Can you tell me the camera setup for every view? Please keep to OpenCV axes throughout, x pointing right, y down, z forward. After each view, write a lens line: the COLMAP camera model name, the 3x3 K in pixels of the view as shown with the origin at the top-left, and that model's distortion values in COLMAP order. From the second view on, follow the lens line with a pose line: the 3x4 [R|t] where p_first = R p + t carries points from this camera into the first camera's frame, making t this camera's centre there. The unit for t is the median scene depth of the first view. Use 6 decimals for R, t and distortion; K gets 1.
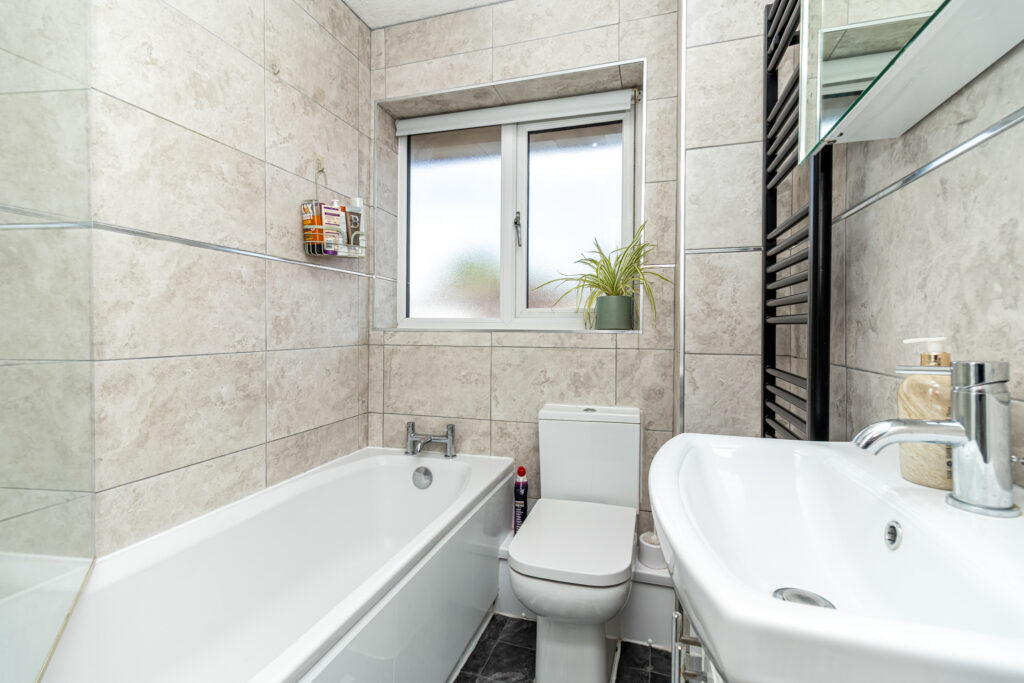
lens RADIAL K [[472.4, 0, 514.1], [0, 472.4, 335.0], [0, 0, 1]] dist [0.008697, -0.000267]
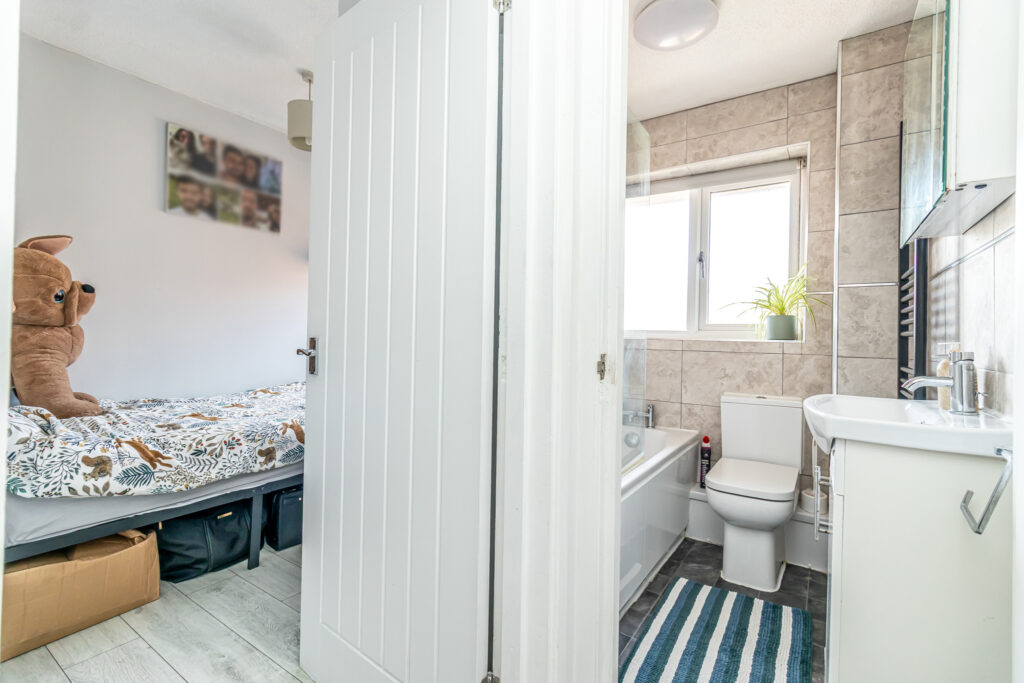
lens RADIAL K [[472.4, 0, 514.1], [0, 472.4, 335.0], [0, 0, 1]] dist [0.008697, -0.000267]
pose [[0.956444, 0.013080, -0.291623, -0.129822], [-0.019590, 0.999620, -0.019412, 0.017007], [0.291259, 0.024279, 0.956336, -0.540410]]
